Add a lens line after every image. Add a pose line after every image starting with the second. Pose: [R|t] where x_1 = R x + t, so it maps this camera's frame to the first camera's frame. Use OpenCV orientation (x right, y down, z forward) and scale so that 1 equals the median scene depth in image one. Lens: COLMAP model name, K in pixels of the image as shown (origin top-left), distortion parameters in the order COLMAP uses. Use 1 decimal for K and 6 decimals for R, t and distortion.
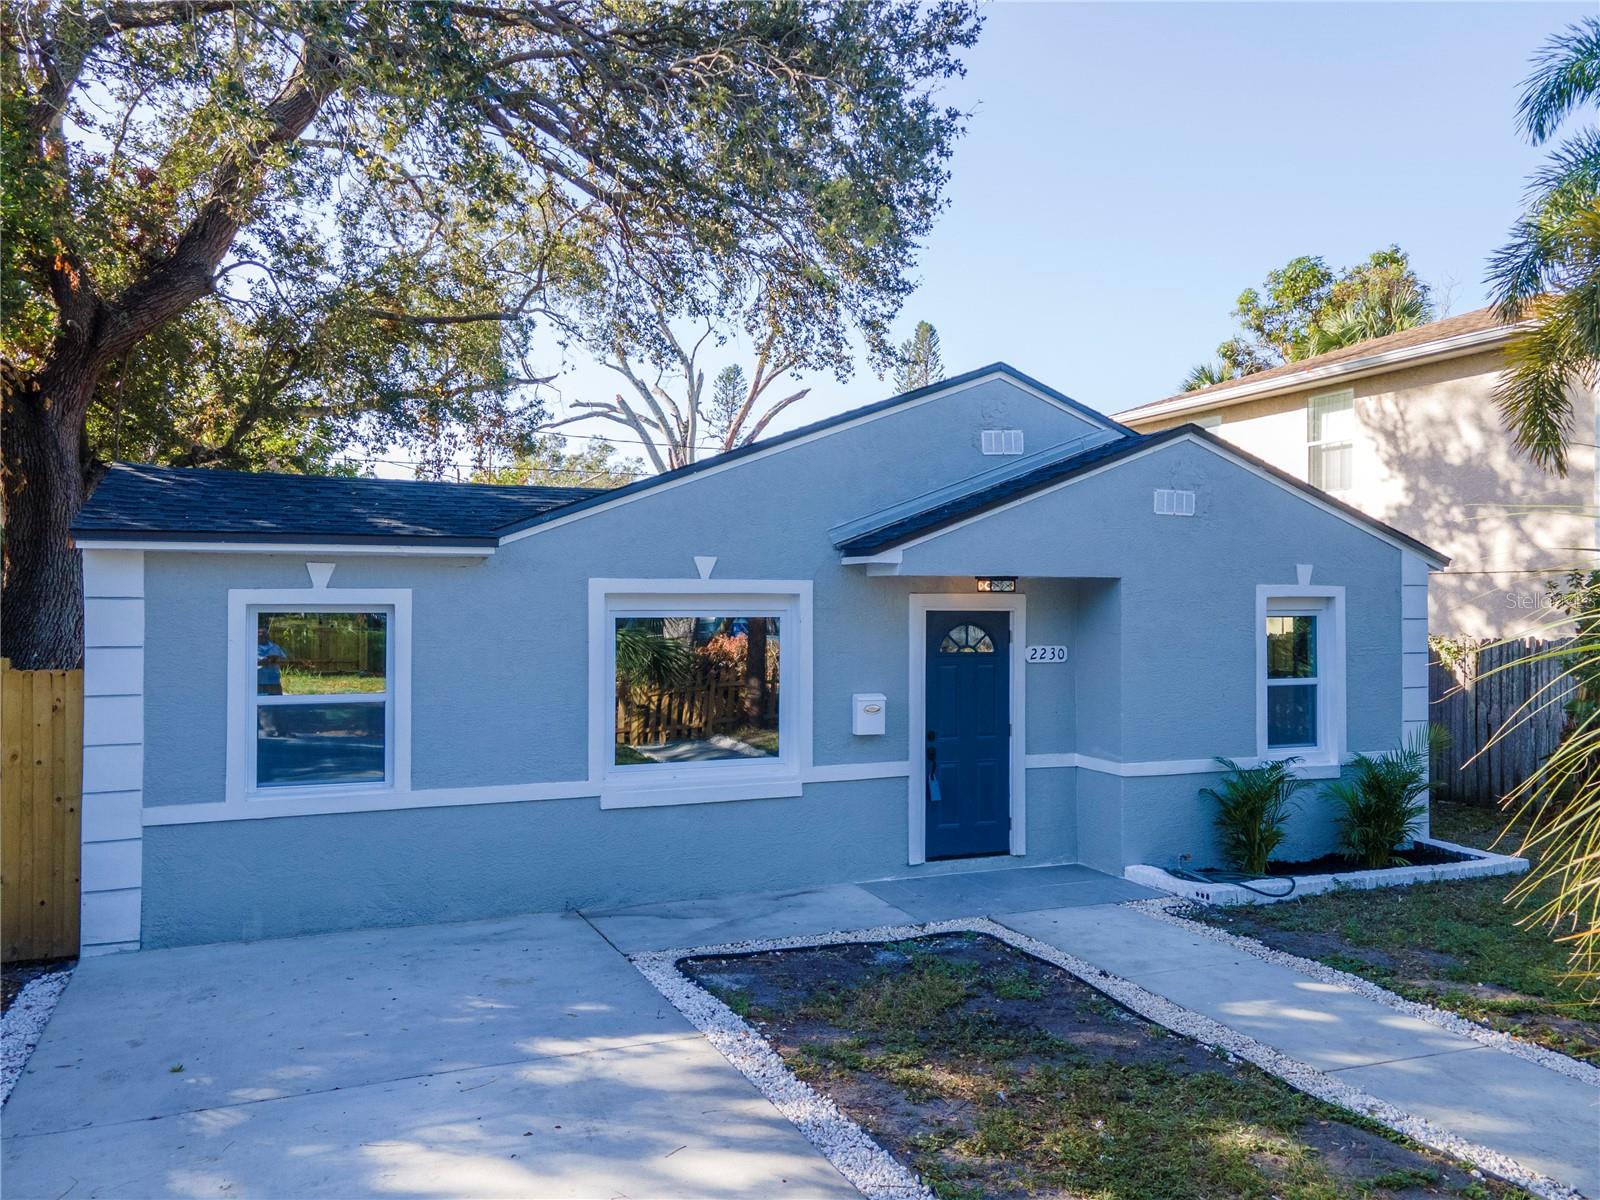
lens RADIAL K [[1202.6, 0, 799.1], [0, 1202.6, 604.3], [0, 0, 1]] dist [0.004367, 0.030251]
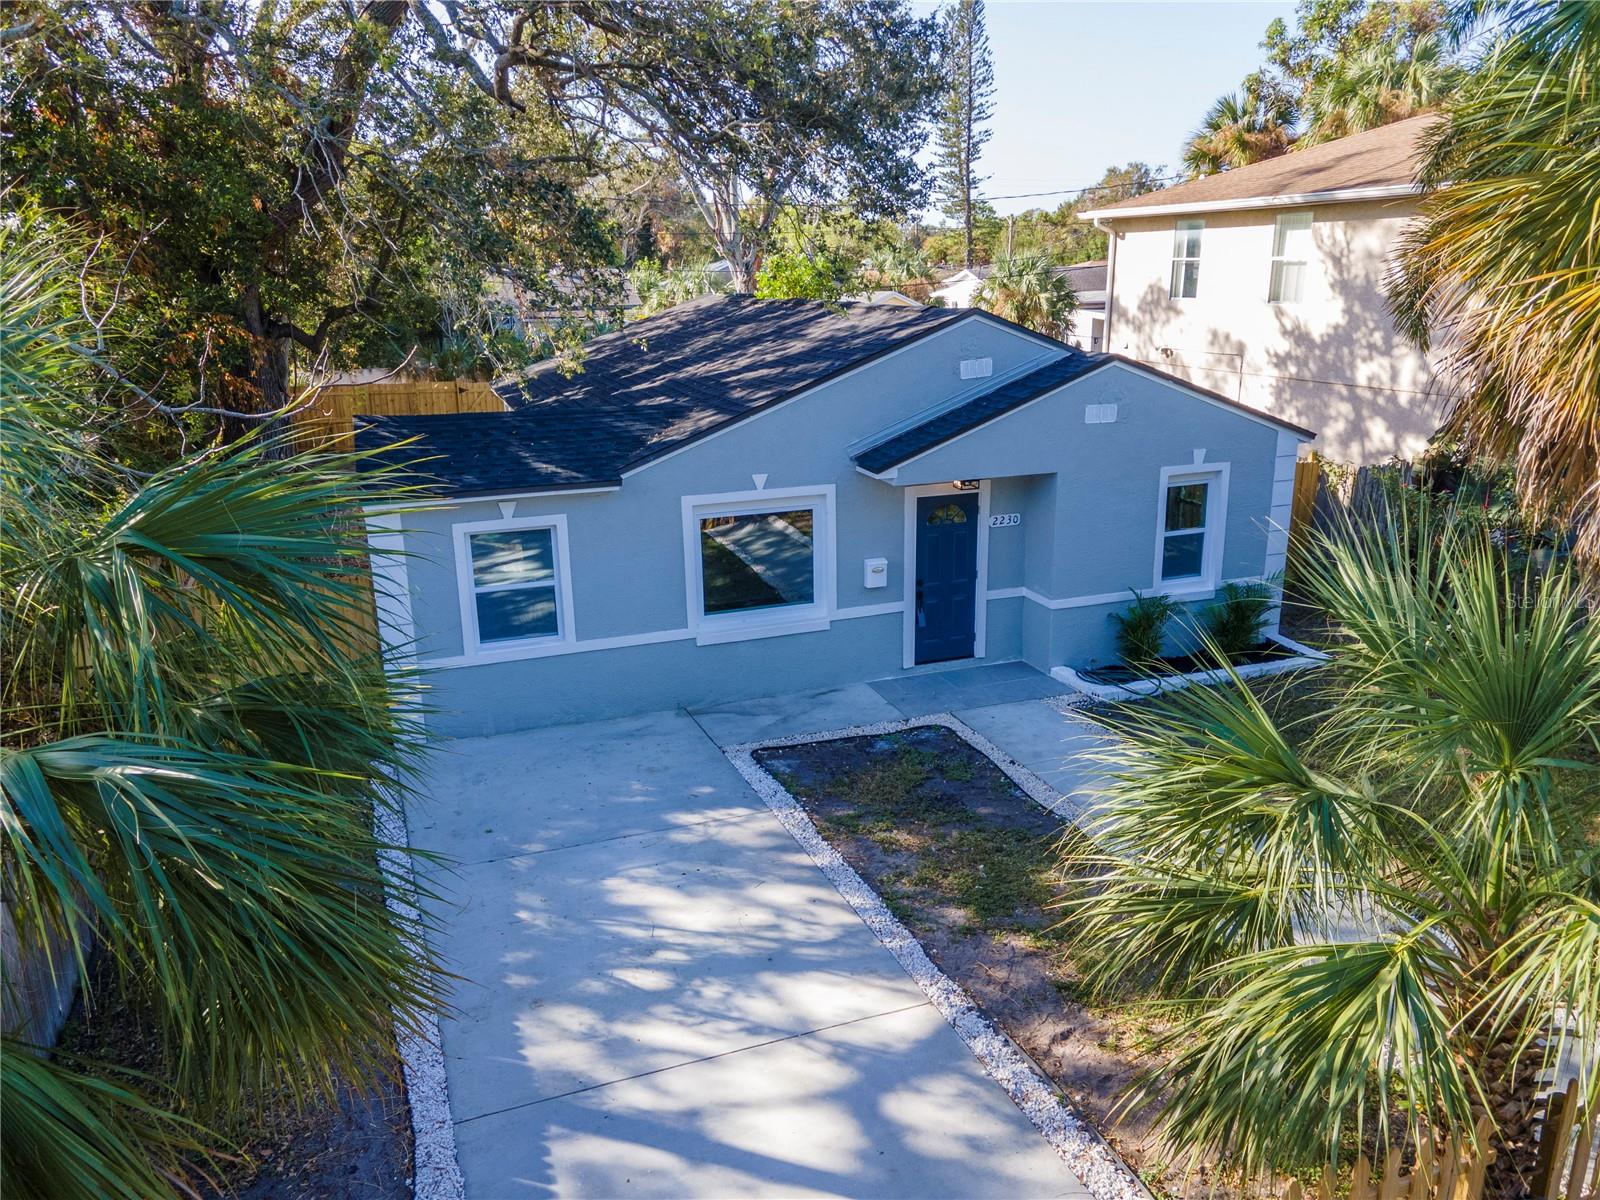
lens RADIAL K [[1202.6, 0, 792.5], [0, 1202.6, 601.6], [0, 0, 1]] dist [0.004367, 0.030251]
pose [[0.998747, -0.008350, -0.049337, 0.029312], [0.022757, 0.953903, 0.299251, -0.314295], [0.044564, -0.299999, 0.952898, -0.400559]]
